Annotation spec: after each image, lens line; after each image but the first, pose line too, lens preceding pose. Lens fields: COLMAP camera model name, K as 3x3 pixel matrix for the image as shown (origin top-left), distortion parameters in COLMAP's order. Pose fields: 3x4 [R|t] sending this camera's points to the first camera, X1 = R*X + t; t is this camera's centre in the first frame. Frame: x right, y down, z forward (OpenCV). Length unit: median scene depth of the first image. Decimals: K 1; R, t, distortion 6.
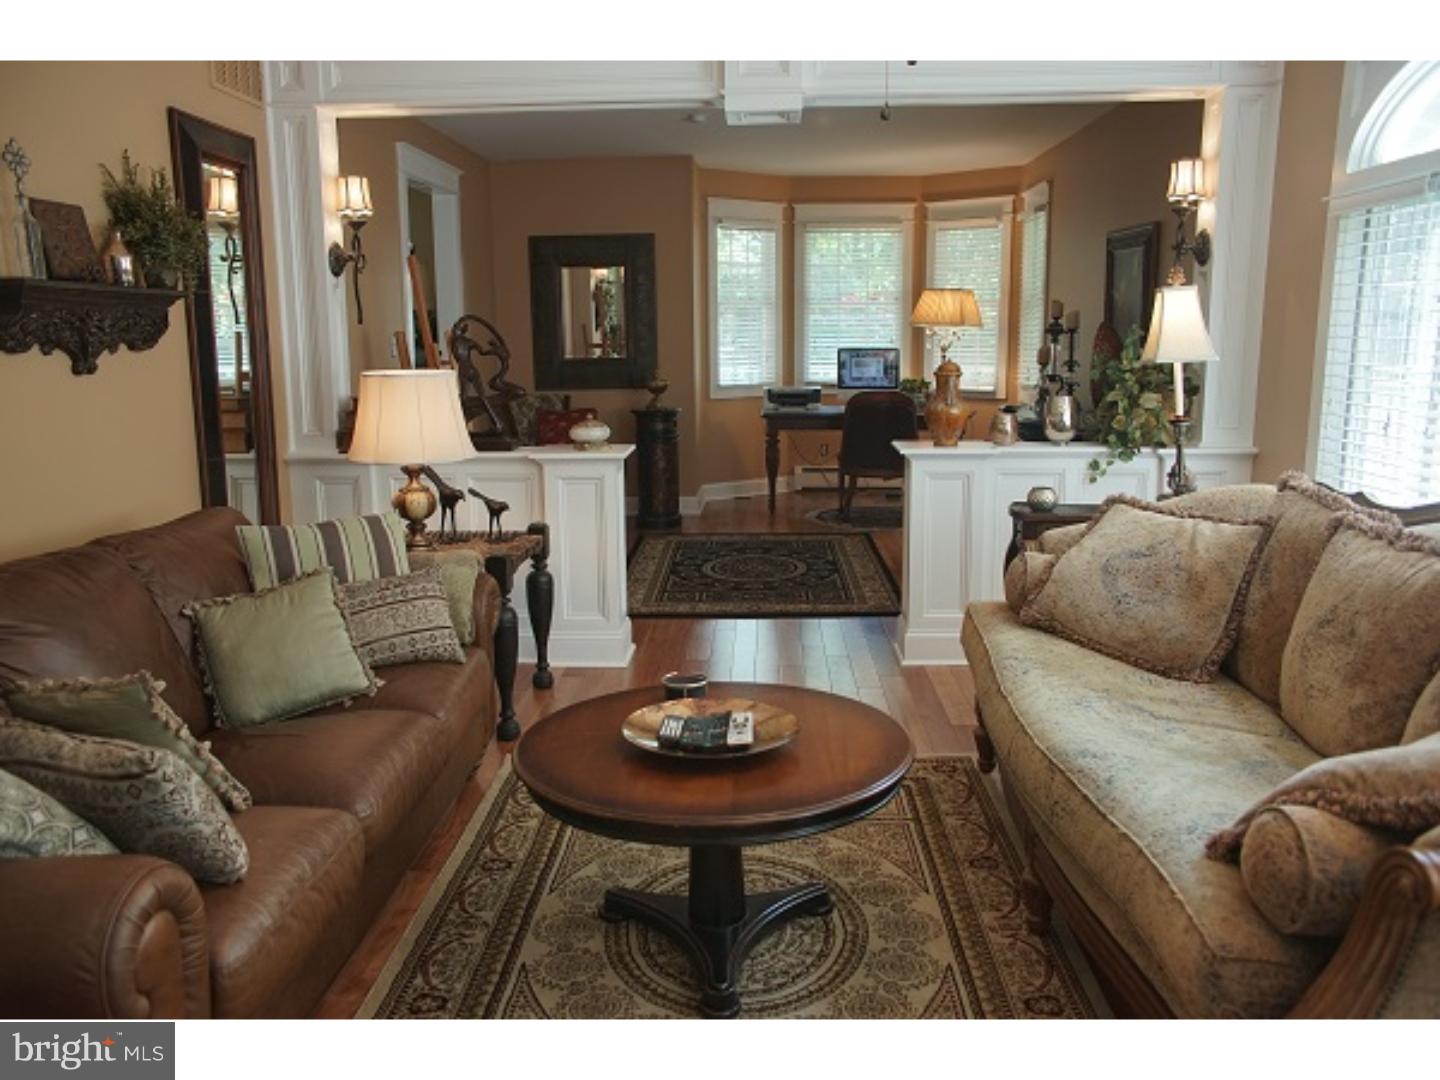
lens RADIAL K [[1169.8, 0, 719.5], [0, 1169.8, 540.9], [0, 0, 1]] dist [-0.084260, 0.147088]
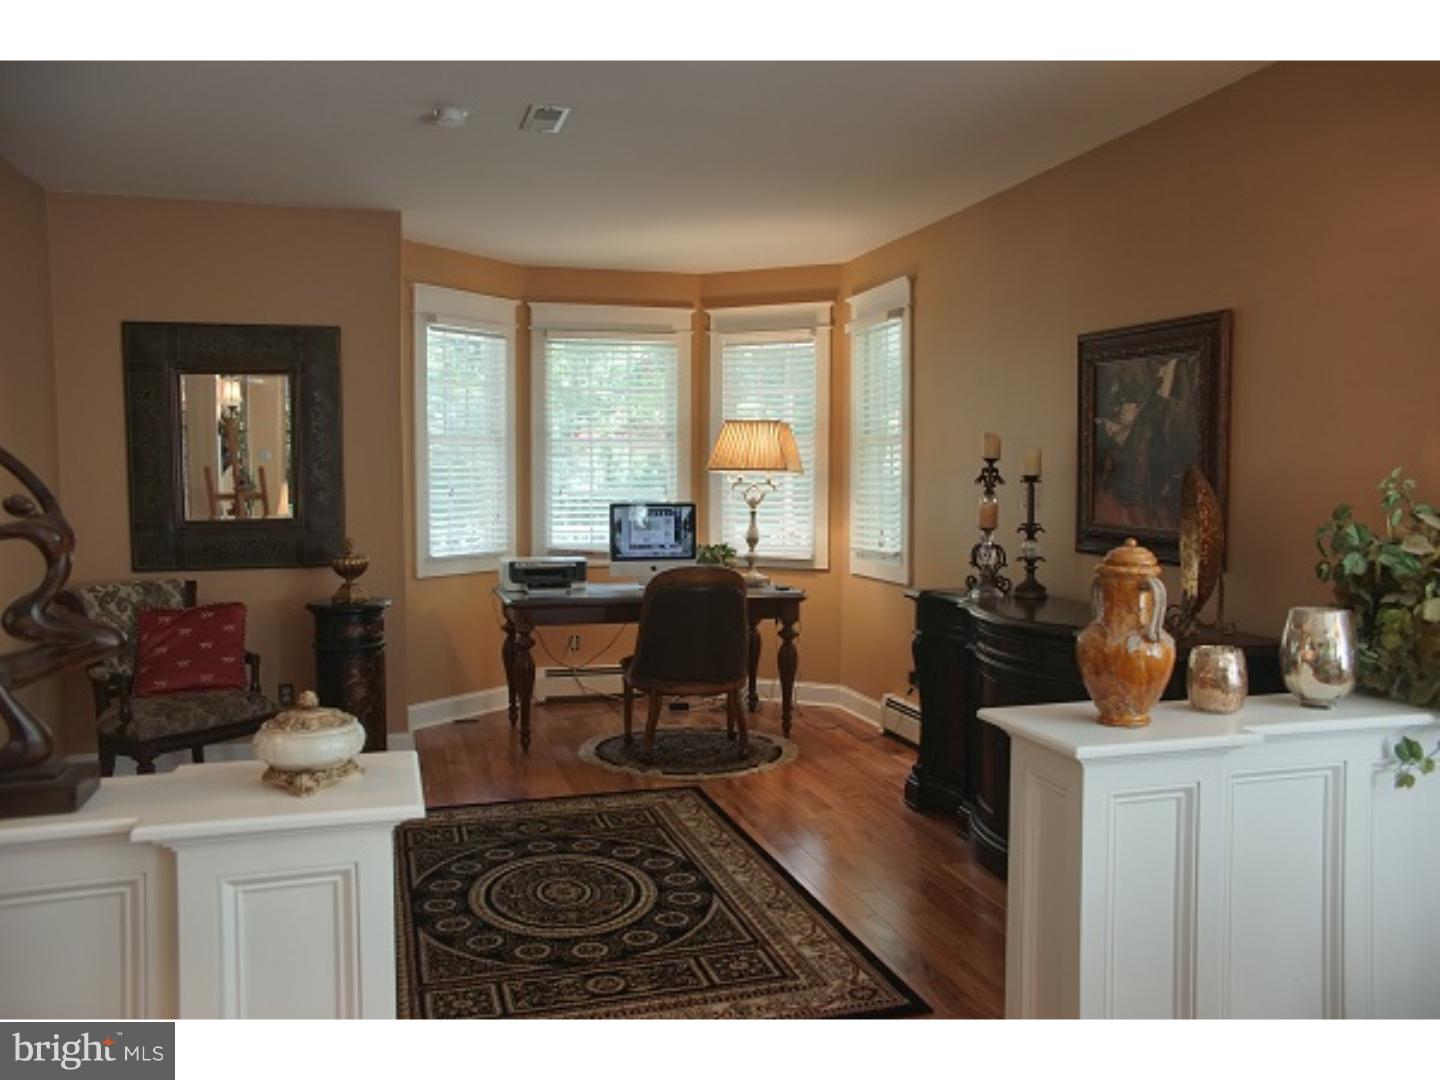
lens RADIAL K [[1169.8, 0, 723.7], [0, 1169.8, 538.2], [0, 0, 1]] dist [-0.084260, 0.147088]
pose [[0.947742, -0.010028, 0.318879, -0.056655], [0.050315, 0.991695, -0.118358, -0.058434], [-0.315044, 0.128217, 0.940376, 0.327027]]
